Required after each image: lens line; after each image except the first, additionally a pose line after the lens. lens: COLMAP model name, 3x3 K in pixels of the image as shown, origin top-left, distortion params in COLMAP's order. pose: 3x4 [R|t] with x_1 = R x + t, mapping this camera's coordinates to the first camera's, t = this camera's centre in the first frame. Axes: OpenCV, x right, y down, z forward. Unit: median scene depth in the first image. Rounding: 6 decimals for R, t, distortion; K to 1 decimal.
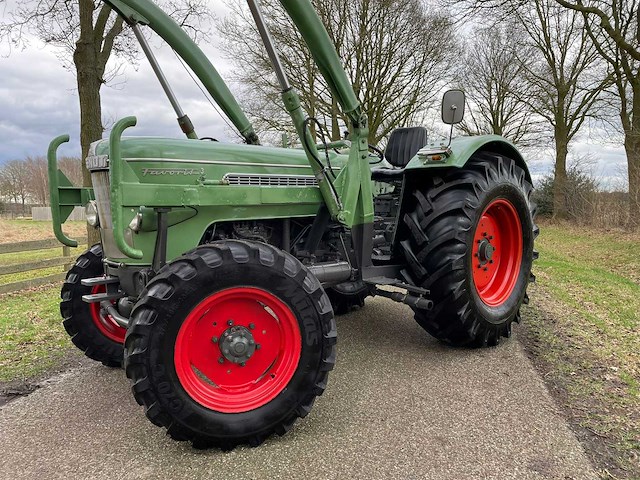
lens RADIAL K [[453.9, 0, 320.5], [0, 453.9, 235.8], [0, 0, 1]] dist [0.083325, -0.099273]
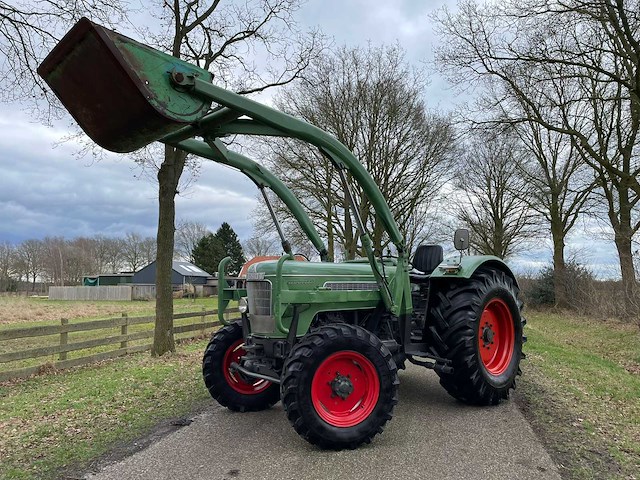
lens RADIAL K [[476.7, 0, 310.6], [0, 476.7, 237.3], [0, 0, 1]] dist [0.087439, -0.111352]
pose [[0.999762, 0.016472, -0.014318, -0.193482], [-0.018623, 0.985931, -0.166113, -0.007675], [0.011380, 0.166341, 0.986003, -0.592806]]
